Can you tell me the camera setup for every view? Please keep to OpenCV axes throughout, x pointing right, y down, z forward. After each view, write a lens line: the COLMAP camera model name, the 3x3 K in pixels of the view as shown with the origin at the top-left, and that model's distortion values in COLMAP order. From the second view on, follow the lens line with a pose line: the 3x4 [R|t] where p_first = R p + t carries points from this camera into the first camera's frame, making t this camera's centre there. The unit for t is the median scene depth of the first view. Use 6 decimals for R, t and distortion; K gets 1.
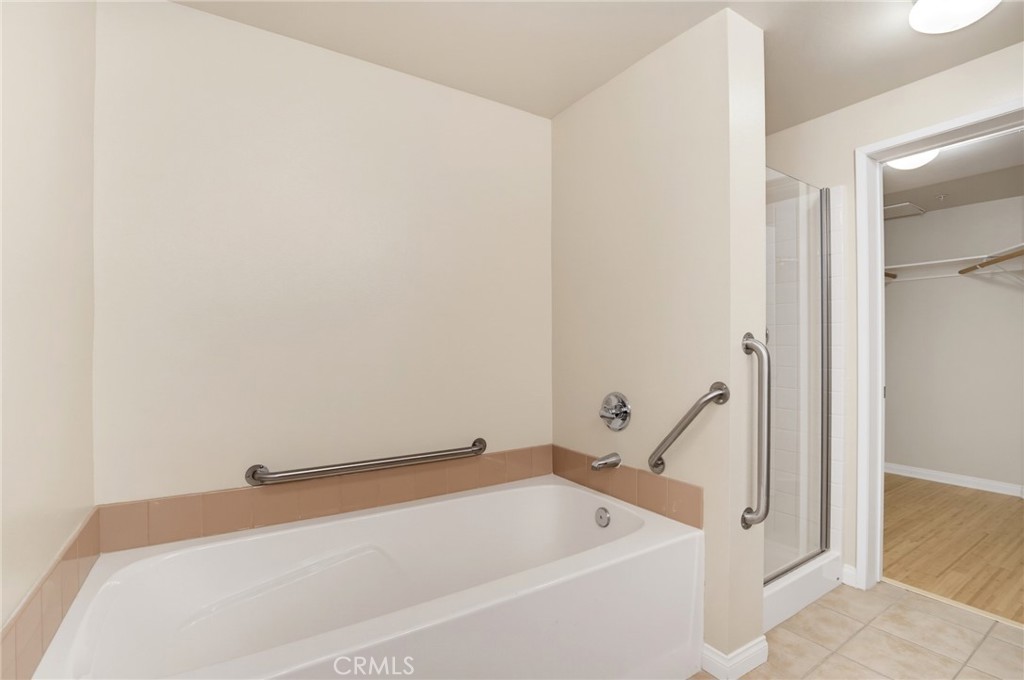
lens RADIAL K [[474.7, 0, 511.6], [0, 474.7, 342.2], [0, 0, 1]] dist [-0.038686, 0.011510]
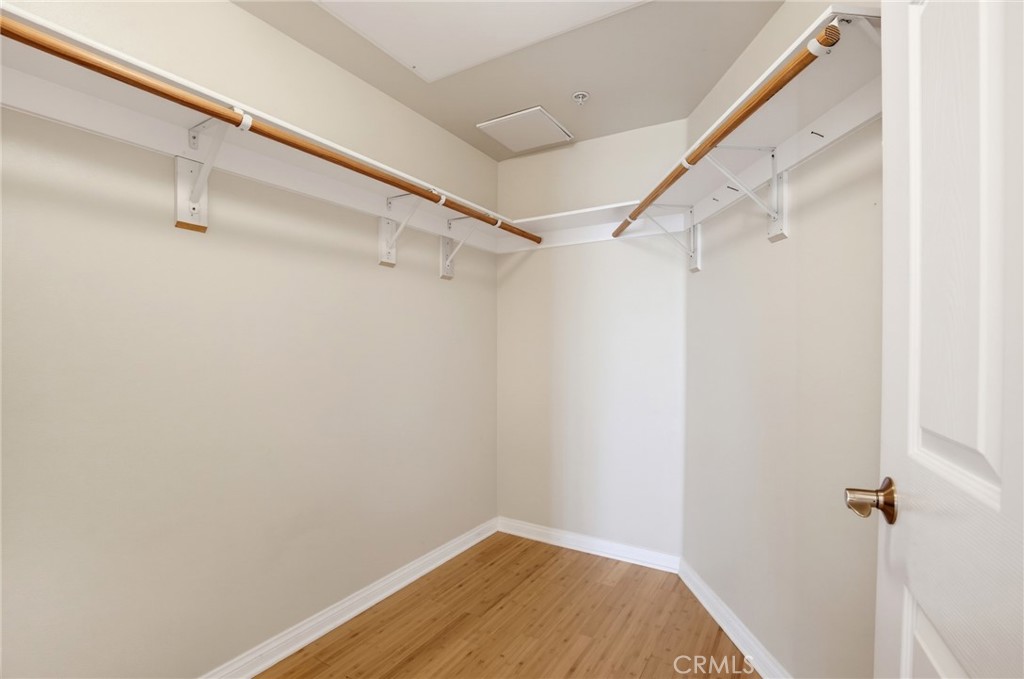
lens RADIAL K [[474.7, 0, 511.6], [0, 474.7, 341.7], [0, 0, 1]] dist [-0.038686, 0.011510]
pose [[0.903082, 0.006462, 0.429419, 0.586298], [-0.008449, 0.999961, 0.002721, -0.000059], [-0.429385, -0.006085, 0.903101, 0.485456]]
